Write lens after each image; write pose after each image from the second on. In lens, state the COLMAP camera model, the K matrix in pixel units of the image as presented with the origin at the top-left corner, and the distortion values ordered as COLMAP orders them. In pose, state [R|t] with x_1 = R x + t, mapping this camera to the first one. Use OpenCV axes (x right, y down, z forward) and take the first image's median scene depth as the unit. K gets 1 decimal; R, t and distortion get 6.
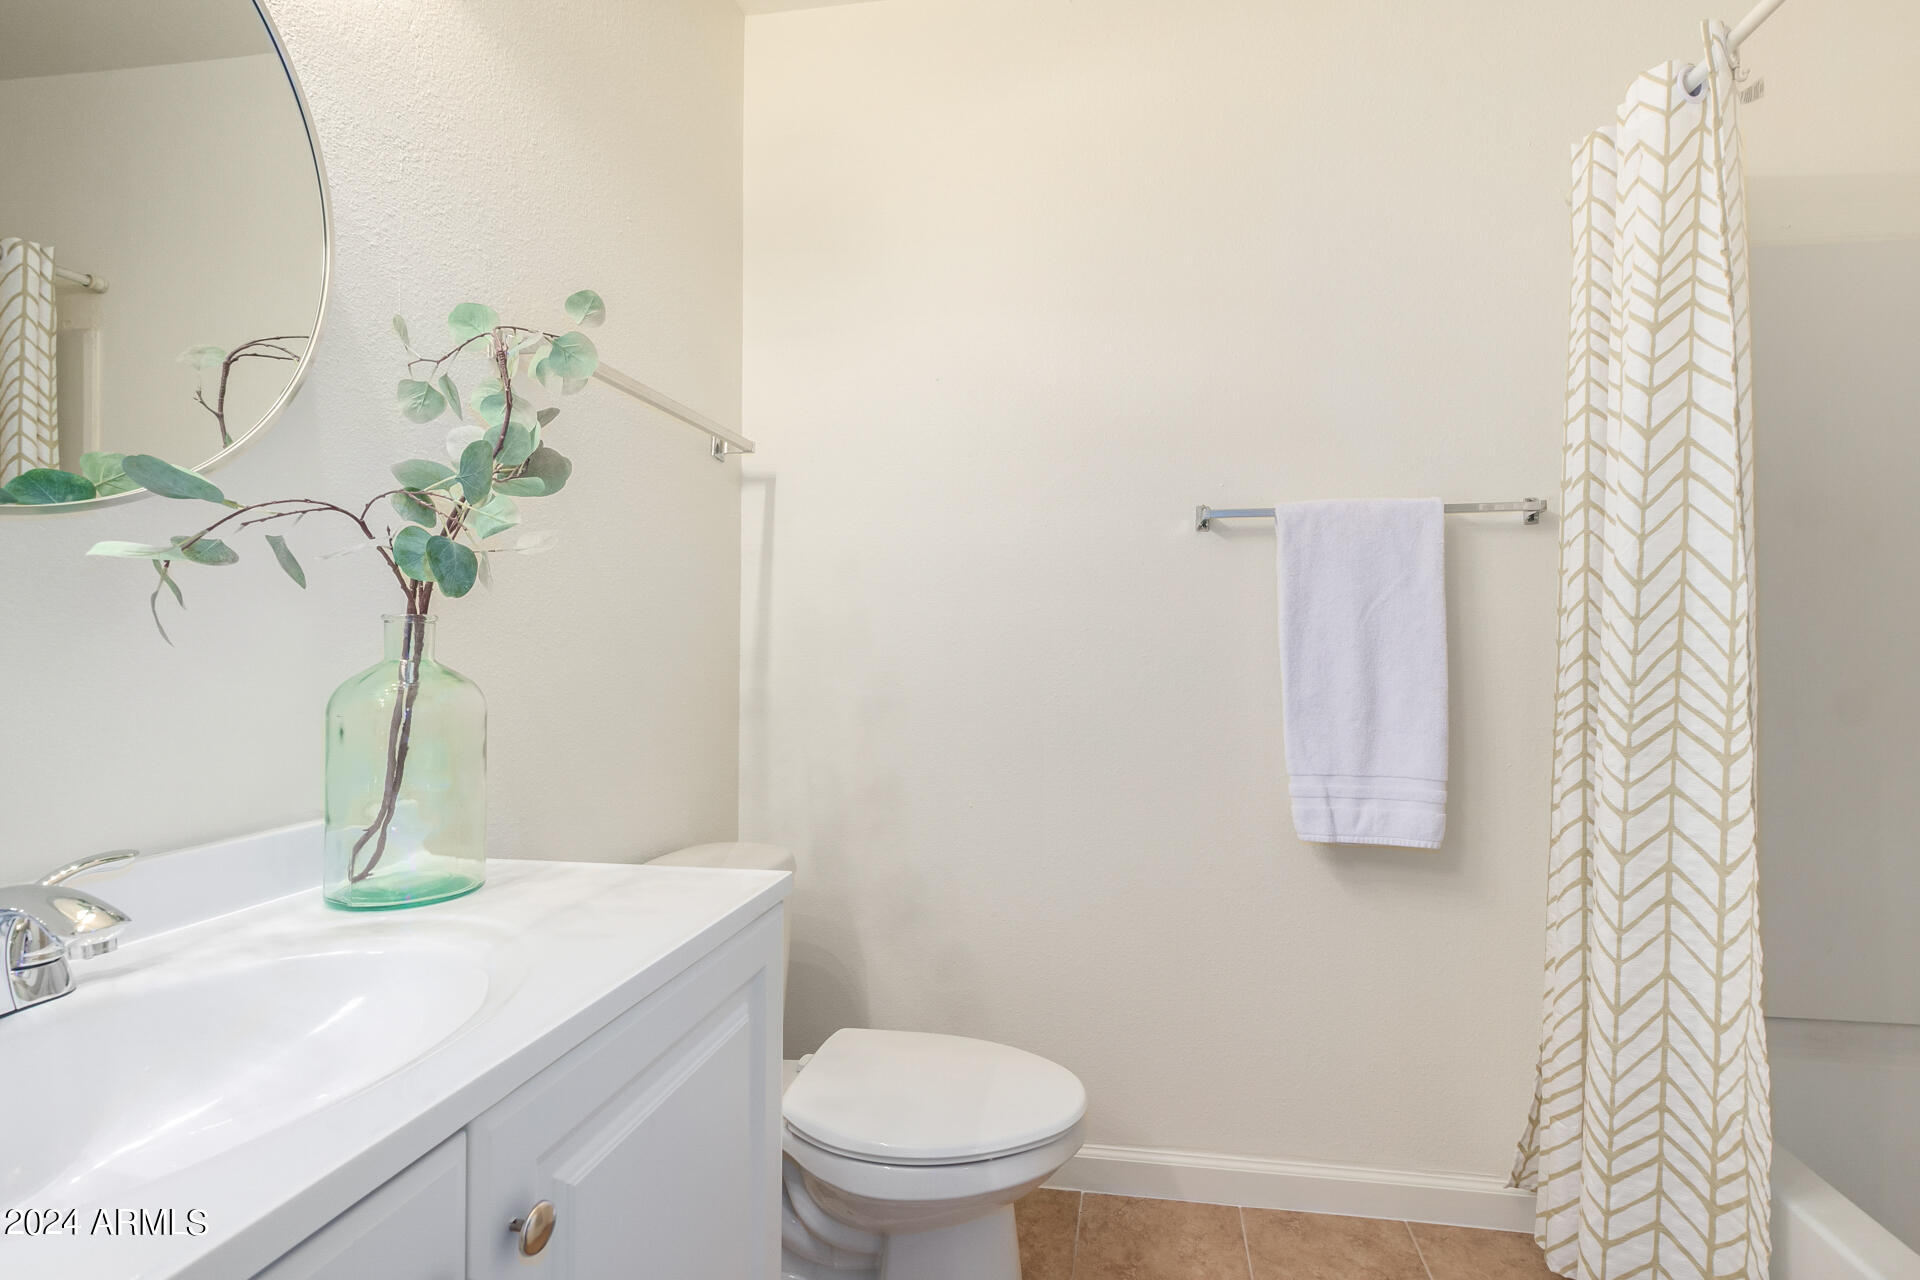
lens RADIAL K [[880.6, 0, 967.4], [0, 880.6, 637.9], [0, 0, 1]] dist [0.014242, -0.010552]
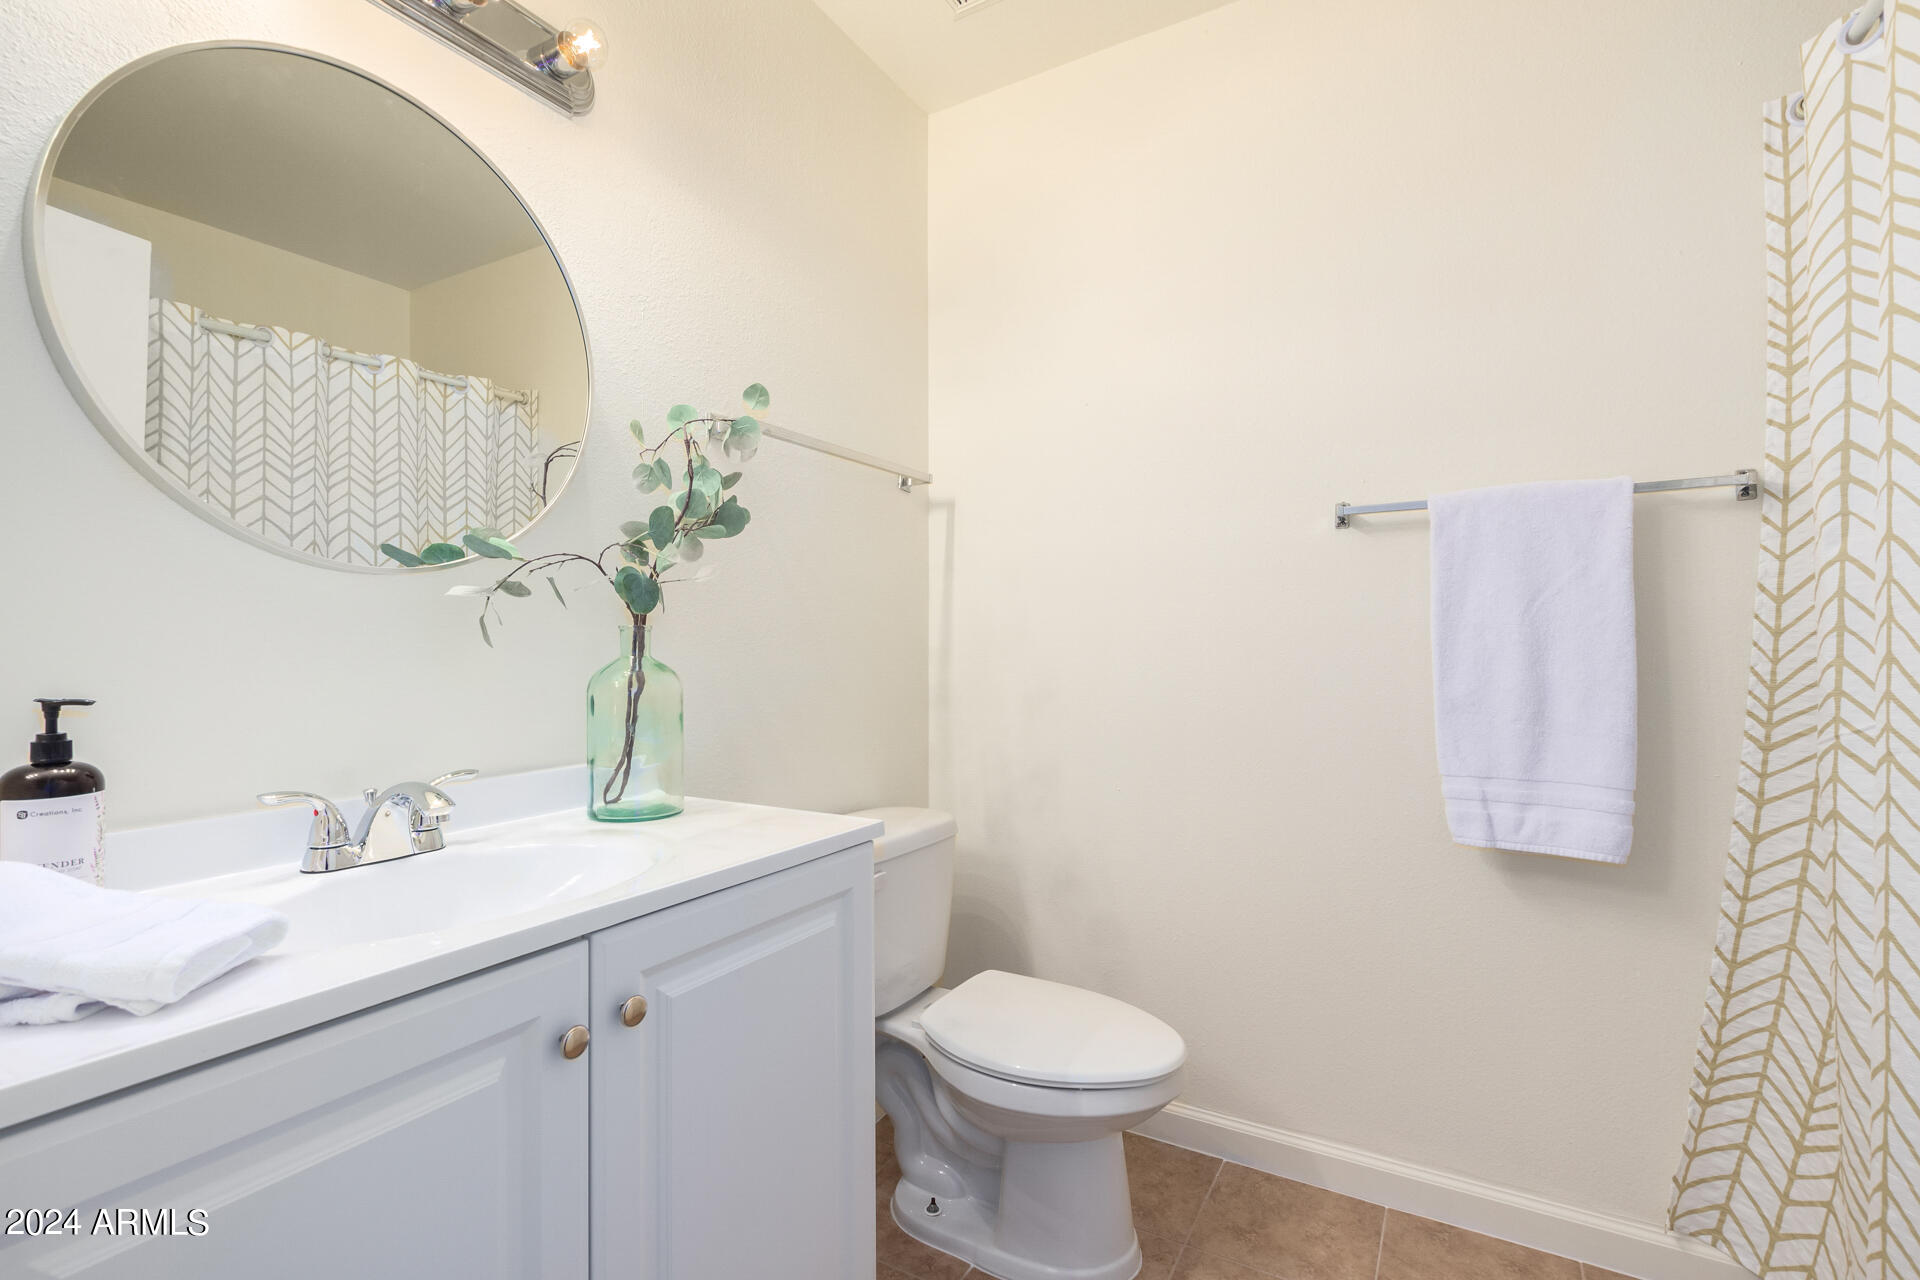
lens RADIAL K [[875.9, 0, 960.0], [0, 875.9, 640.0], [0, 0, 1]] dist [0.001701, 0.000161]
pose [[0.928281, -0.008364, -0.371784, 0.257358], [0.009489, 0.999954, 0.001195, 0.001040], [0.371757, -0.004637, 0.928318, -0.096448]]
